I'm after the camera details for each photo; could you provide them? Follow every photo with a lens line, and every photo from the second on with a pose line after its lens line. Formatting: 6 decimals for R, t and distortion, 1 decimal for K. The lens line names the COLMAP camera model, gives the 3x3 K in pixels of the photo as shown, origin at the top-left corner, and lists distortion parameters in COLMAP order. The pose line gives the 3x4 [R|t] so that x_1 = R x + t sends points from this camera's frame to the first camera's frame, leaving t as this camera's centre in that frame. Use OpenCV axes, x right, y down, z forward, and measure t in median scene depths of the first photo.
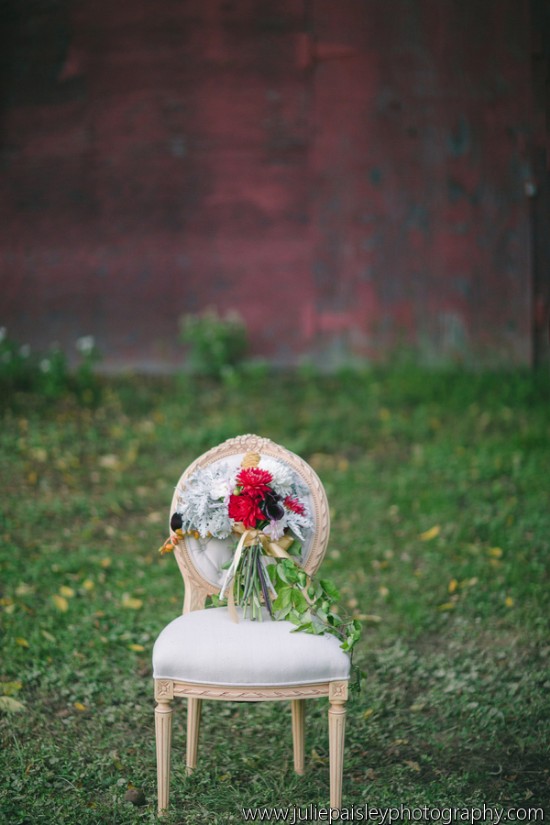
lens RADIAL K [[1916.6, 0, 275.0], [0, 1916.6, 412.5], [0, 0, 1]] dist [-0.139889, -0.146213]
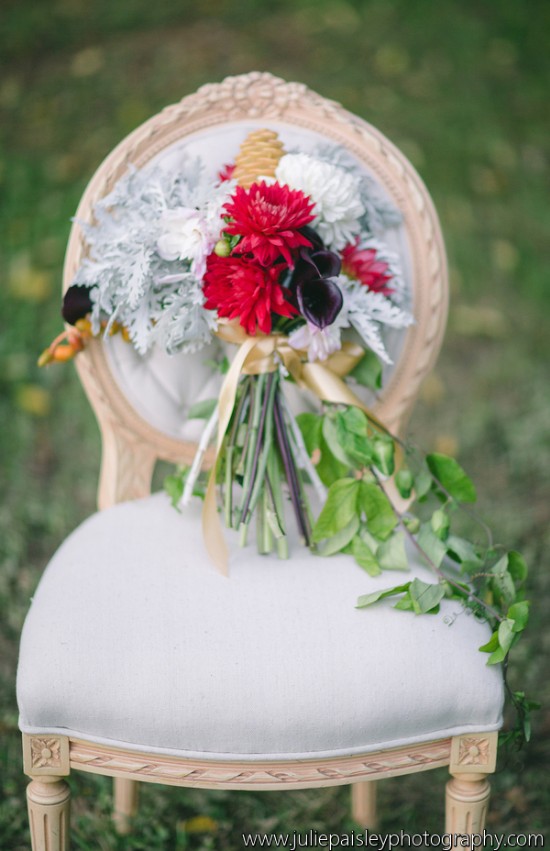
lens RADIAL K [[2235.7, 0, 275.0], [0, 2235.7, 425.5], [0, 0, 1]] dist [-0.076333, -0.311733]
pose [[0.999991, 0.004089, -0.000886, -0.008665], [-0.003659, 0.957365, 0.288858, -0.056236], [0.002029, -0.288852, 0.957372, 0.534246]]
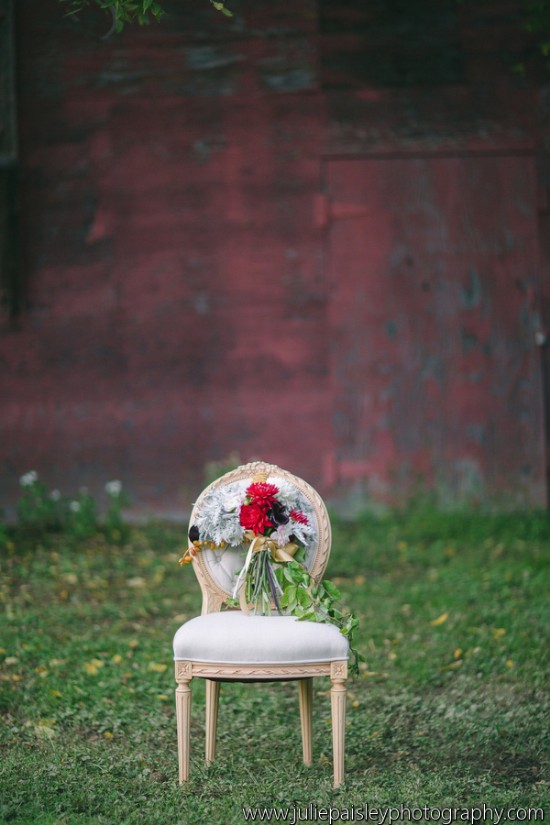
lens RADIAL K [[2013.0, 0, 275.0], [0, 2013.0, 412.5], [0, 0, 1]] dist [-0.175623, -0.153038]
pose [[0.999702, -0.016600, -0.017915, 0.018374], [0.014133, 0.991419, -0.129957, 0.140475], [0.019919, 0.129665, 0.991358, -0.179182]]
